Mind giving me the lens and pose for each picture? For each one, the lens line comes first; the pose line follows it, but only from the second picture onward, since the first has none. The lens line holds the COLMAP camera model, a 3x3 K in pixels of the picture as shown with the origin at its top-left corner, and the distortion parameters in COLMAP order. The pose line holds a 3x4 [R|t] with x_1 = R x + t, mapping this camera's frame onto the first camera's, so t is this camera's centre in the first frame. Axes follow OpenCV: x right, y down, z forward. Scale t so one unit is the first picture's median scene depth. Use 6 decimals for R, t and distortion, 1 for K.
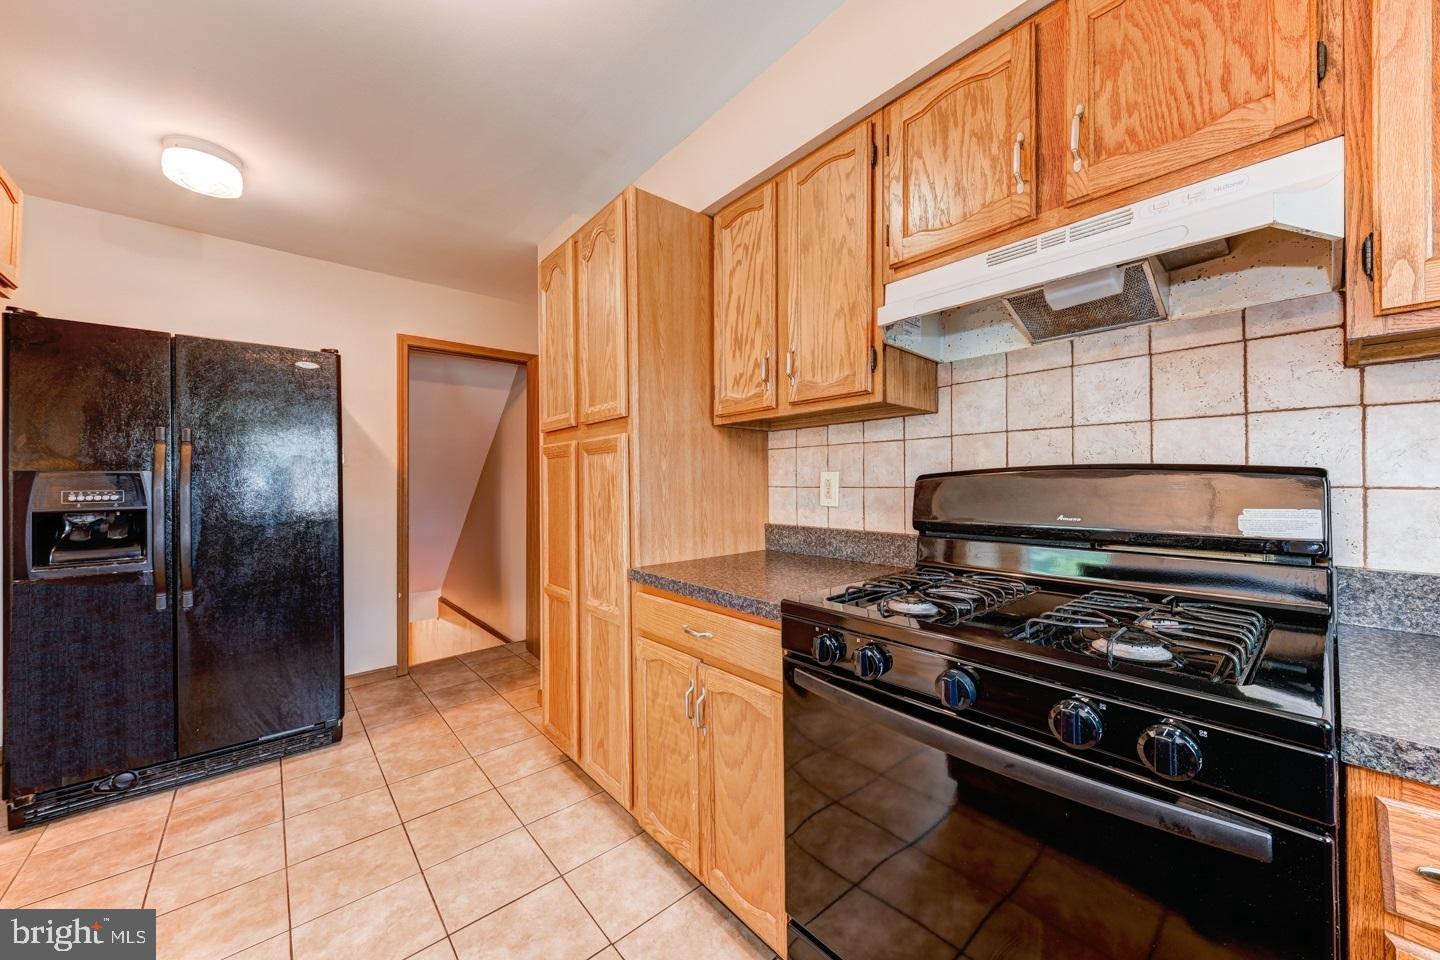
lens RADIAL K [[526.5, 0, 722.4], [0, 526.5, 482.1], [0, 0, 1]] dist [0.014828, -0.000409]
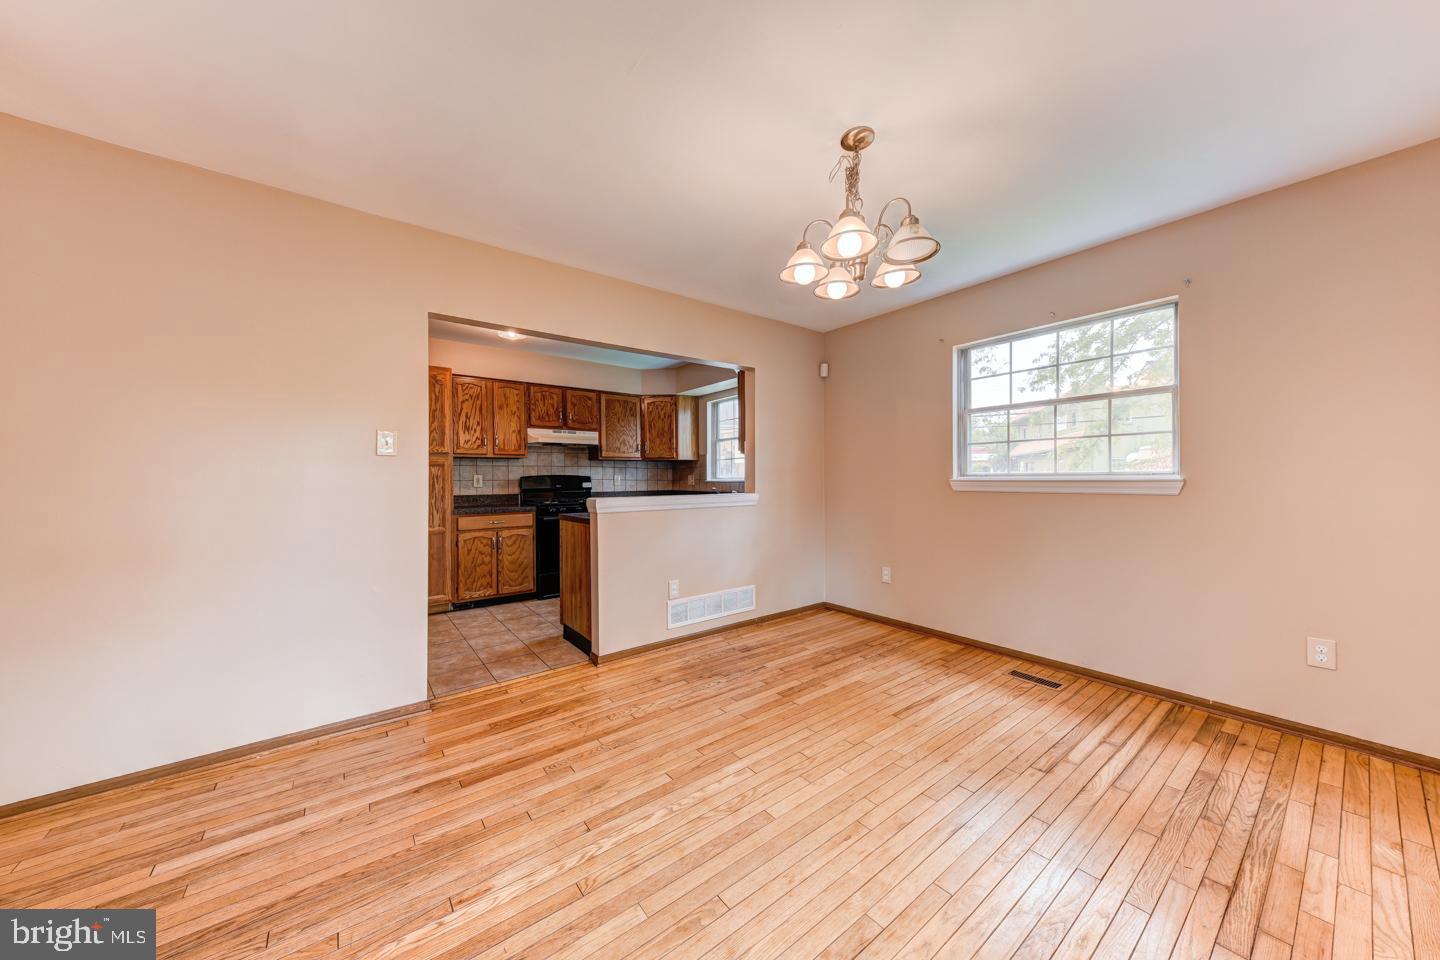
lens RADIAL K [[485.0, 0, 726.1], [0, 485.0, 479.8], [0, 0, 1]] dist [0.014966, -0.000190]
pose [[0.063163, 0.001884, 0.998001, -2.335980], [0.001086, 0.999997, -0.001957, 0.012627], [-0.998003, 0.001208, 0.063161, -0.507220]]
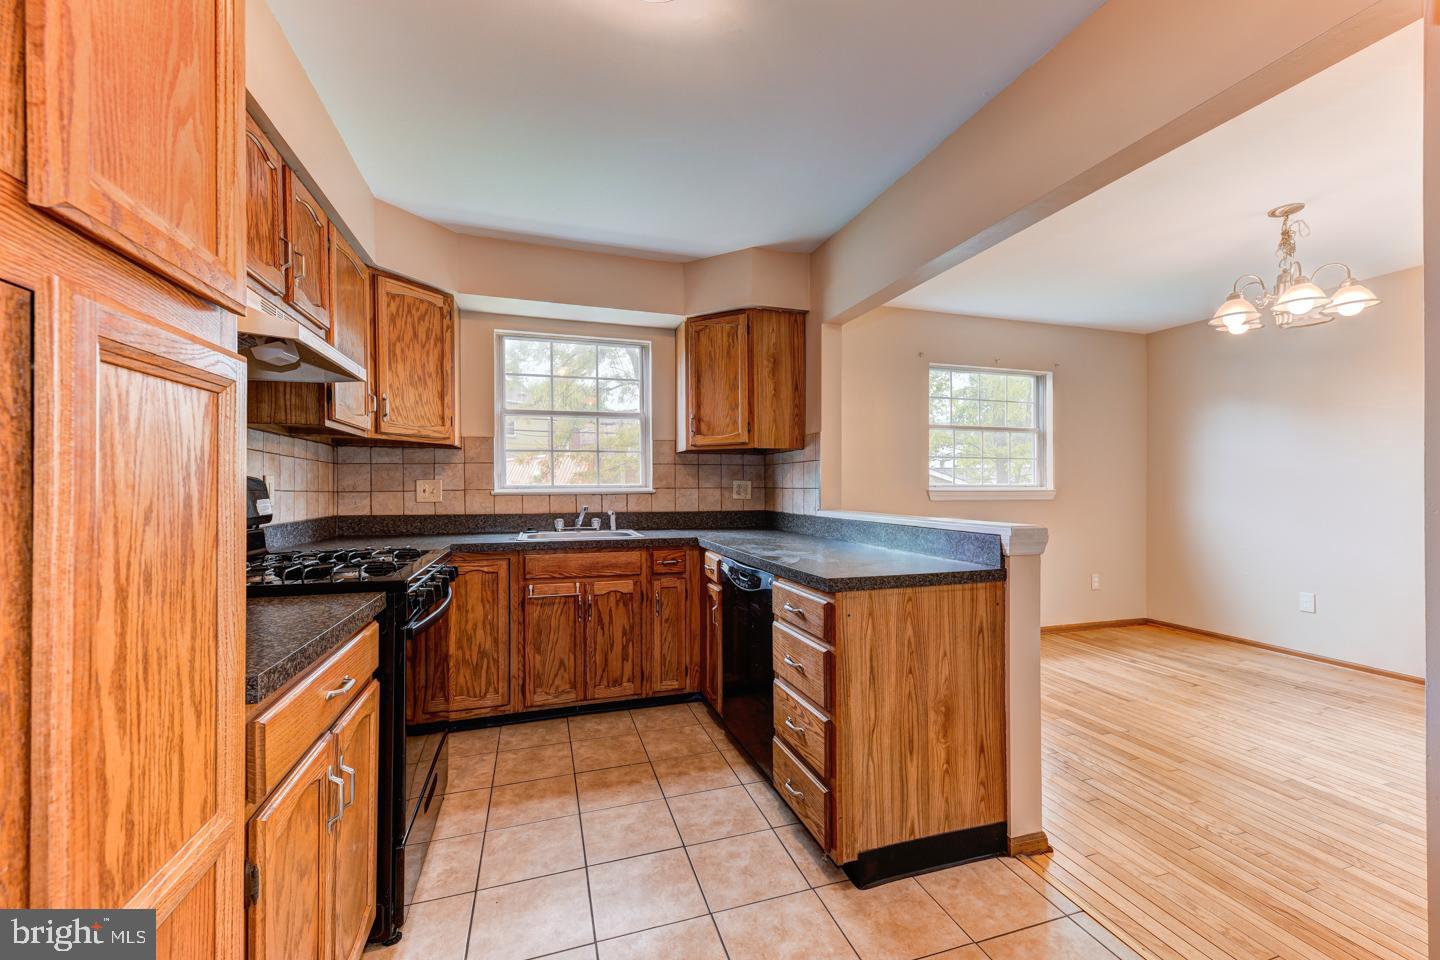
lens RADIAL K [[584.4, 0, 726.3], [0, 584.4, 488.3], [0, 0, 1]] dist [0.015901, -0.000334]
pose [[-0.919647, 0.003657, 0.392730, -0.653253], [0.002859, 0.999992, -0.002615, 0.006696], [-0.392737, -0.001282, -0.919650, 1.164217]]
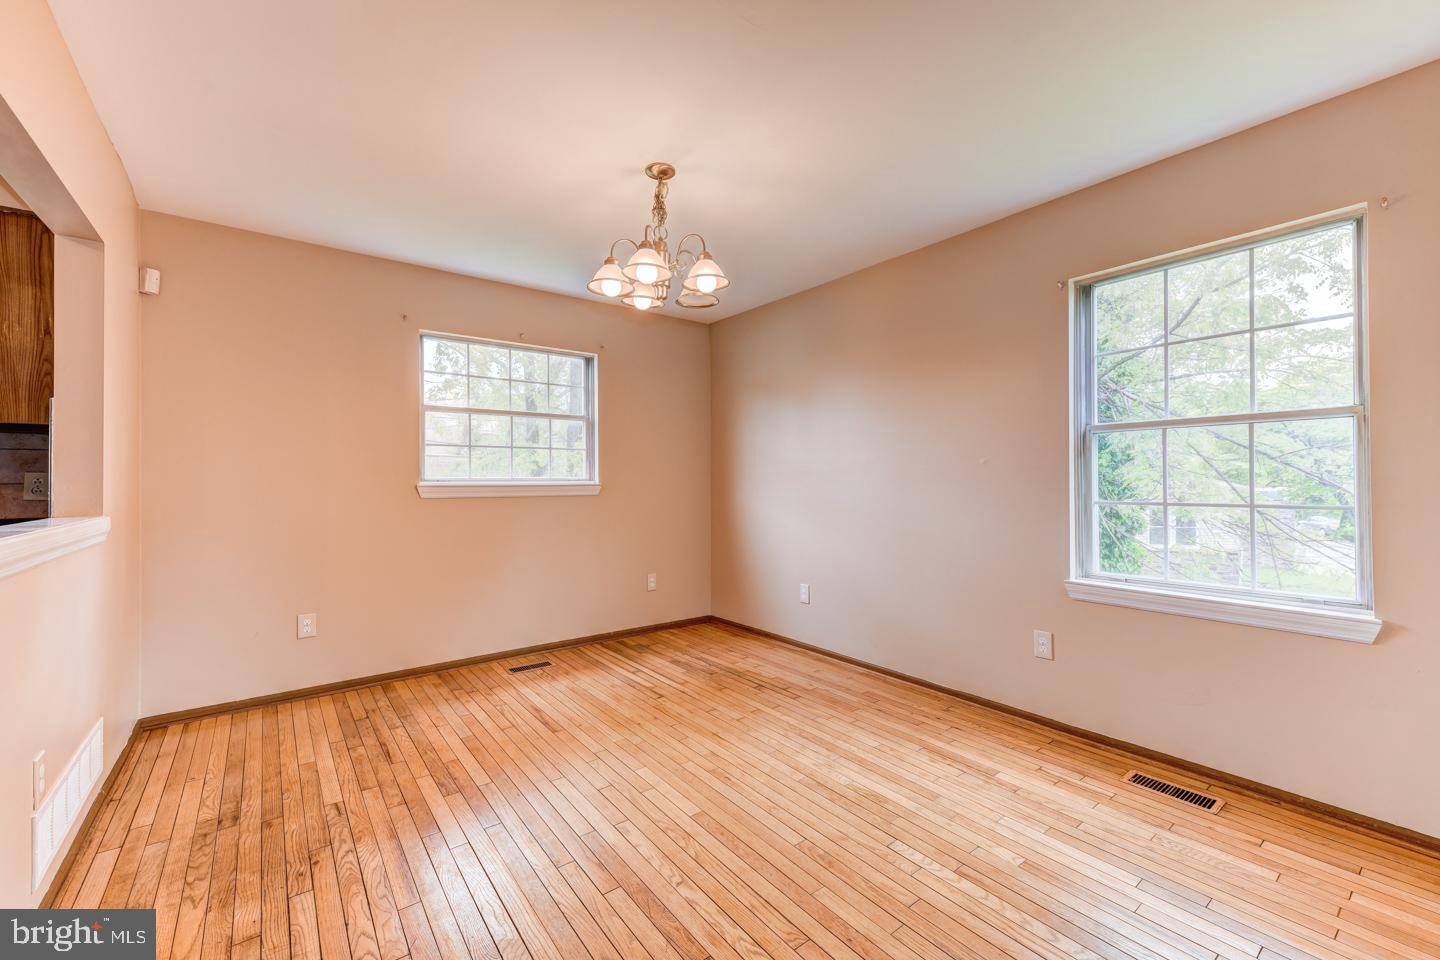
lens RADIAL K [[593.2, 0, 717.1], [0, 593.2, 475.3], [0, 0, 1]] dist [0.030667, 0.000084]
pose [[-0.997392, 0.009148, 0.071599, -1.557935], [0.008144, 0.999865, -0.014304, 0.014861], [-0.071720, -0.013684, -0.997331, 0.584179]]
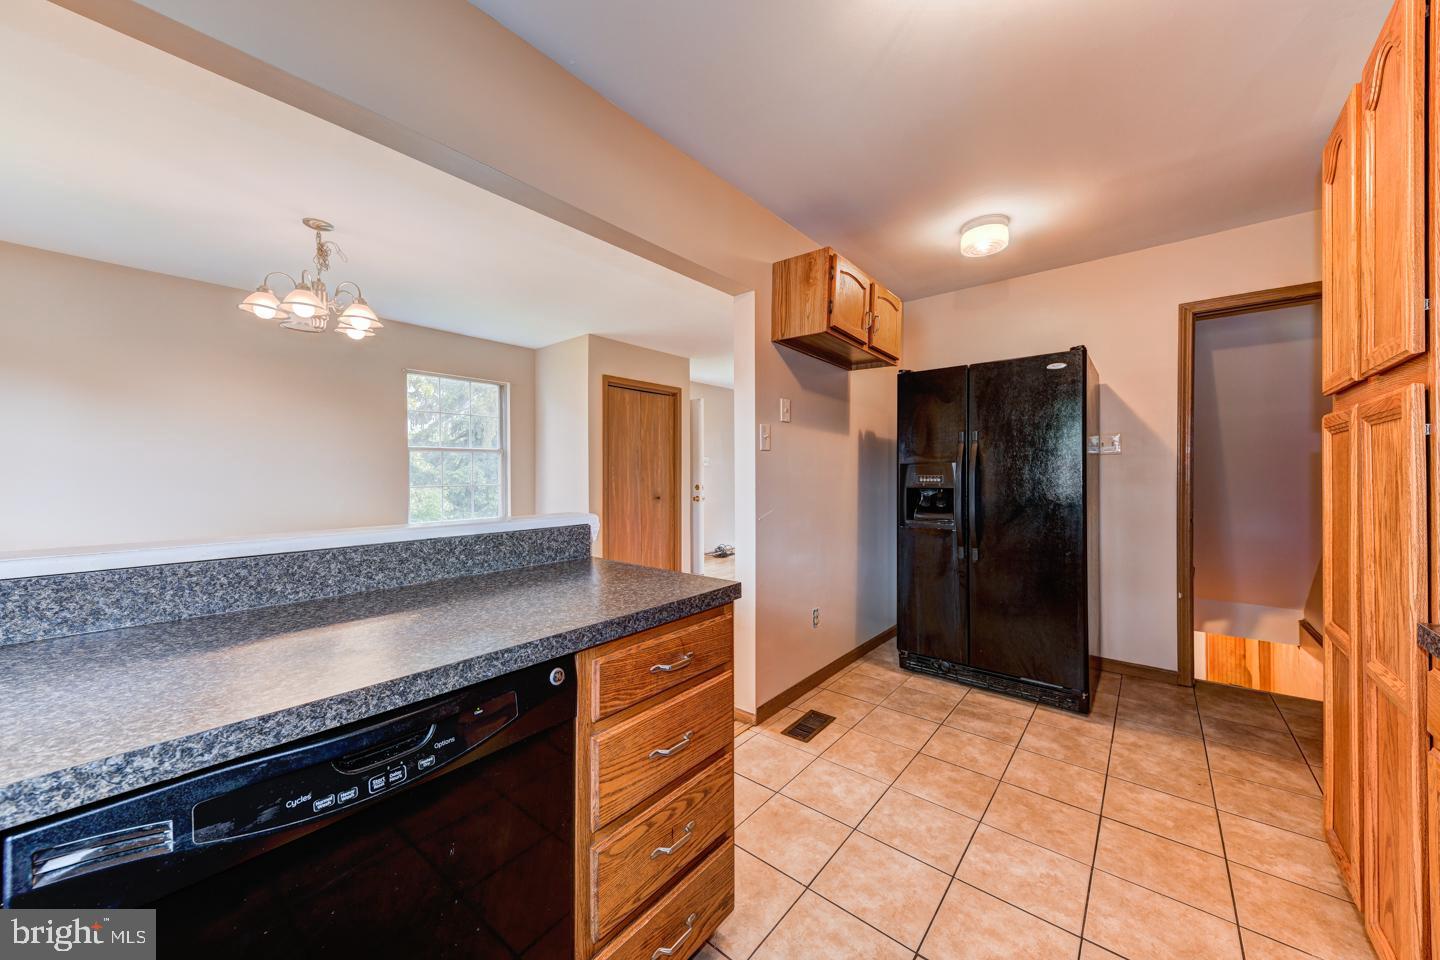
lens RADIAL K [[516.6, 0, 722.8], [0, 516.6, 472.2], [0, 0, 1]] dist [0.015149, -0.000149]
pose [[0.156137, 0.004039, -0.987727, 0.242194], [0.001841, 0.999989, 0.004380, -0.001142], [0.987734, -0.002503, 0.156127, 0.154868]]
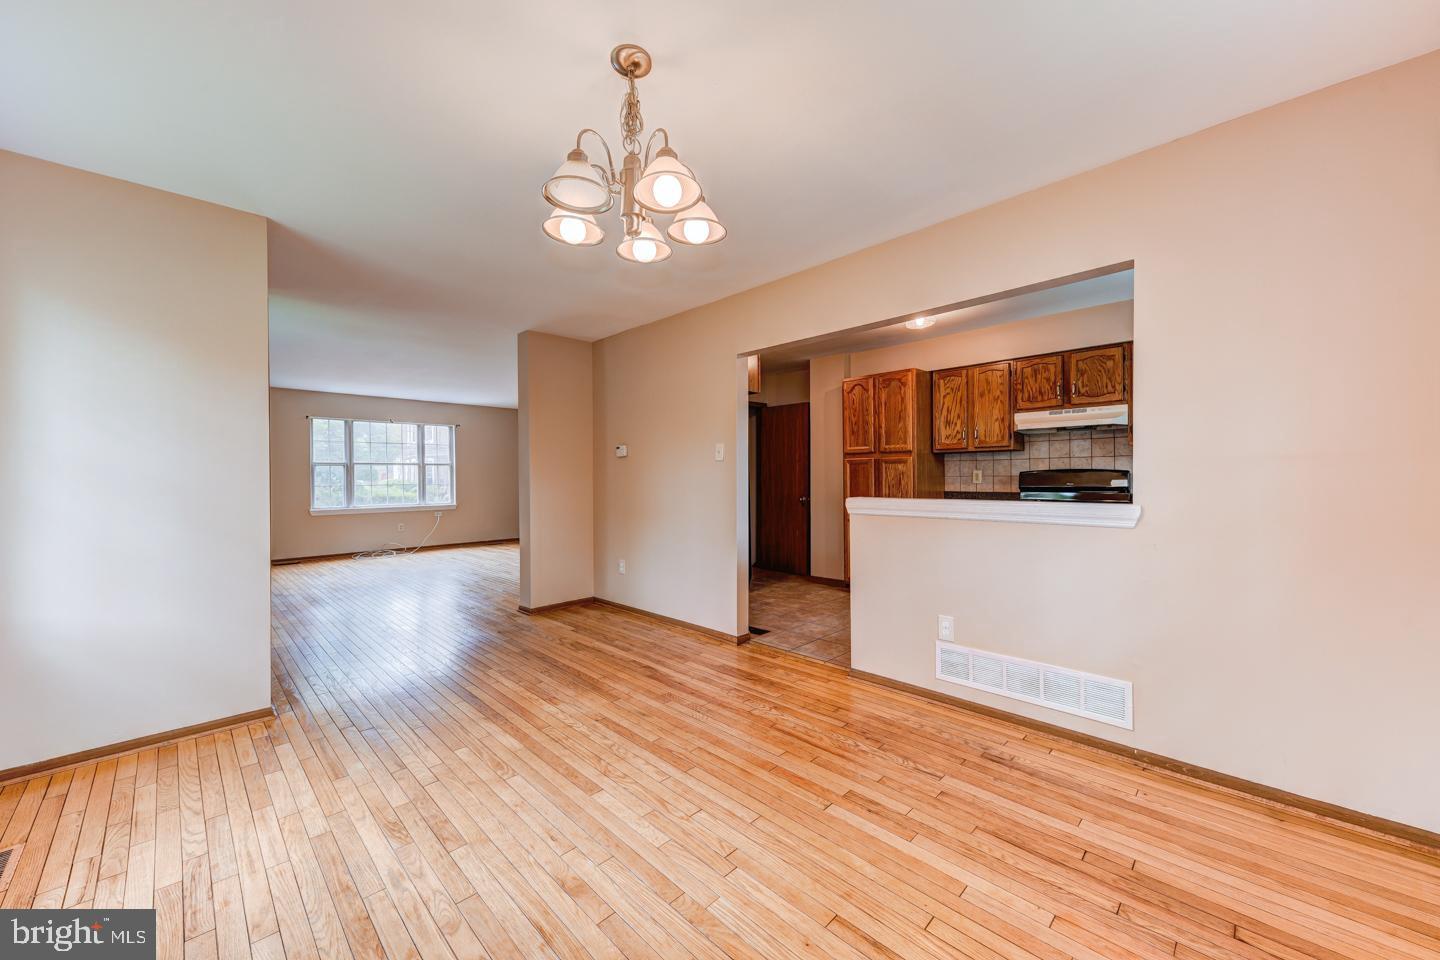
lens RADIAL K [[534.7, 0, 720.3], [0, 534.7, 476.8], [0, 0, 1]] dist [0.014599, -0.000111]
pose [[0.997744, -0.000474, 0.067125, -1.261920], [0.000156, 0.999989, 0.004737, -0.000098], [-0.067126, -0.004716, 0.997733, -1.598940]]
